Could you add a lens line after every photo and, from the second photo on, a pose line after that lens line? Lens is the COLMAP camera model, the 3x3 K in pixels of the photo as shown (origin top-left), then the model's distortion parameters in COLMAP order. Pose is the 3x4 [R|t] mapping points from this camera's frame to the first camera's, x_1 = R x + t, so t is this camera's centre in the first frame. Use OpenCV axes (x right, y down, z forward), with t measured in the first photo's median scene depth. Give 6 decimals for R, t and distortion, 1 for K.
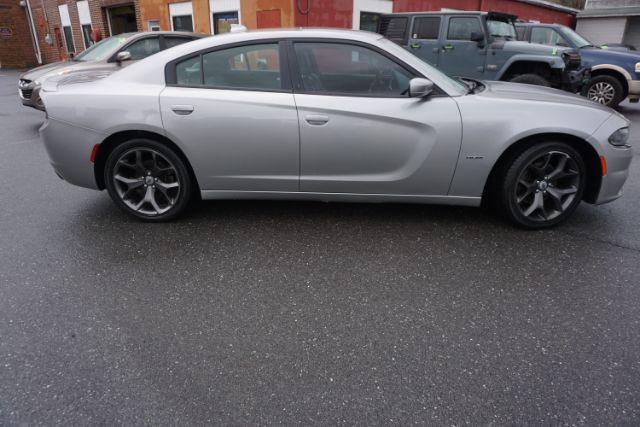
lens RADIAL K [[432.8, 0, 322.5], [0, 432.8, 213.2], [0, 0, 1]] dist [-0.035603, 0.034887]
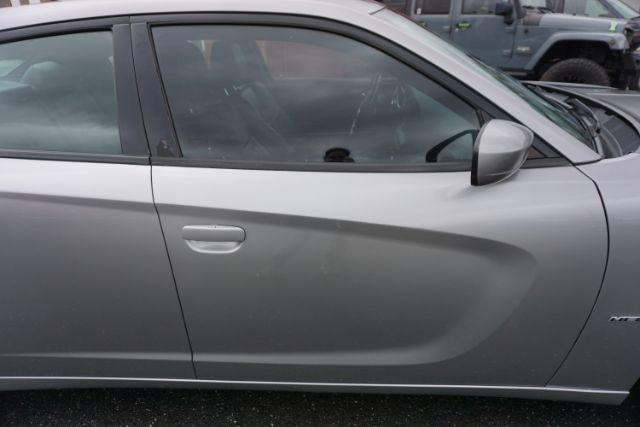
lens RADIAL K [[432.8, 0, 322.4], [0, 432.8, 214.2], [0, 0, 1]] dist [-0.035603, 0.034887]
pose [[0.999524, -0.030469, 0.004821, 0.033335], [0.030241, 0.998670, 0.041753, -0.104780], [-0.006086, -0.041587, 0.999116, 0.265346]]
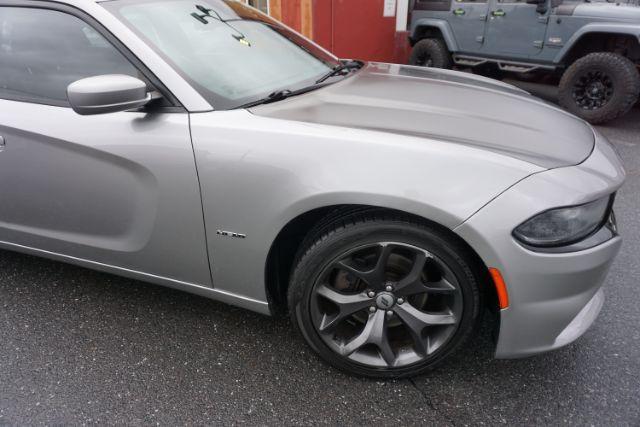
lens RADIAL K [[432.8, 0, 321.7], [0, 432.8, 210.9], [0, 0, 1]] dist [-0.035603, 0.034887]
pose [[0.965777, 0.106891, -0.236326, 0.243846], [-0.091795, 0.993023, 0.074016, -0.086705], [0.242589, -0.049789, 0.968851, 0.226467]]
